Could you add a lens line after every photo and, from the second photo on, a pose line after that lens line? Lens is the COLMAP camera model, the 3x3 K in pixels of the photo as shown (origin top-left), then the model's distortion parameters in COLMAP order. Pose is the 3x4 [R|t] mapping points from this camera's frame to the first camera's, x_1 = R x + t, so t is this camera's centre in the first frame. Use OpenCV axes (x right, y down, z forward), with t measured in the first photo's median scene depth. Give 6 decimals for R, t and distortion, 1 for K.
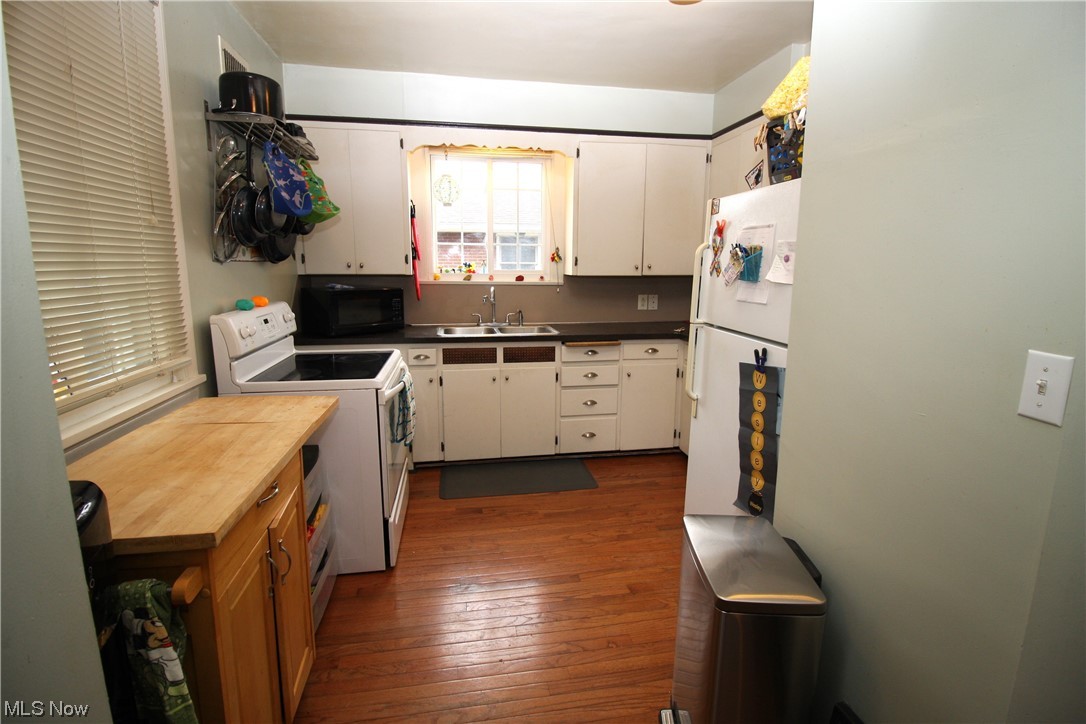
lens RADIAL K [[497.4, 0, 542.8], [0, 497.4, 343.2], [0, 0, 1]] dist [-0.022118, -0.000473]
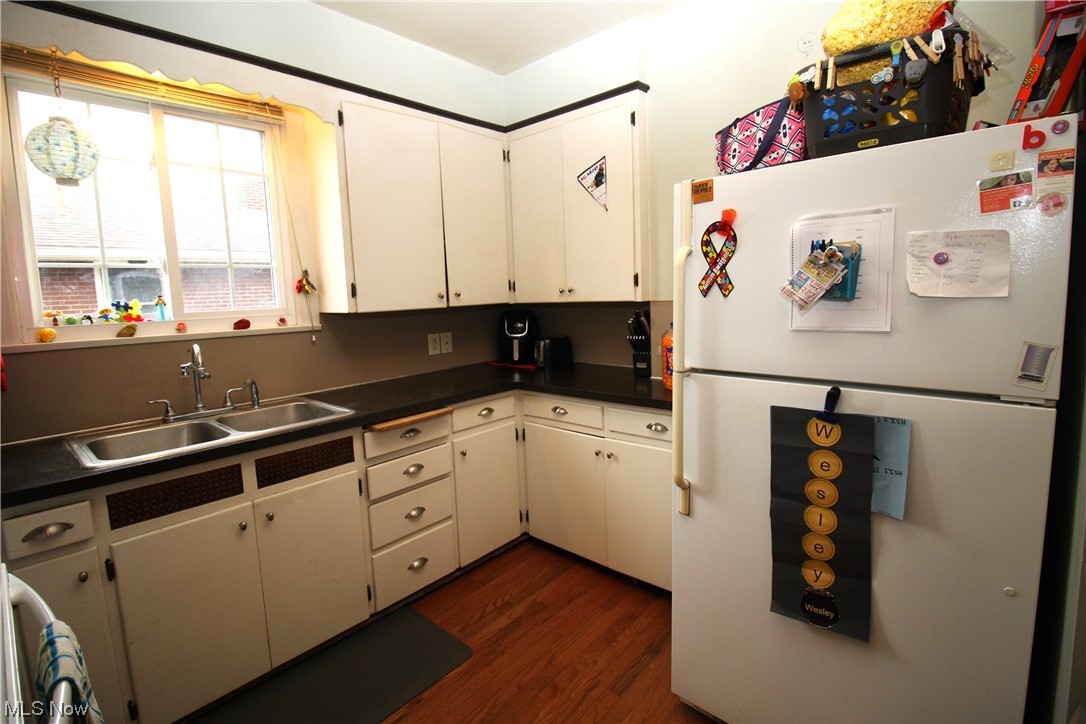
lens RADIAL K [[497.4, 0, 542.8], [0, 497.4, 343.2], [0, 0, 1]] dist [-0.022118, -0.000473]
pose [[0.780496, -0.098608, 0.617335, -0.141654], [0.138214, 0.990264, -0.016568, -0.057667], [-0.609691, 0.098255, 0.786526, 0.383708]]
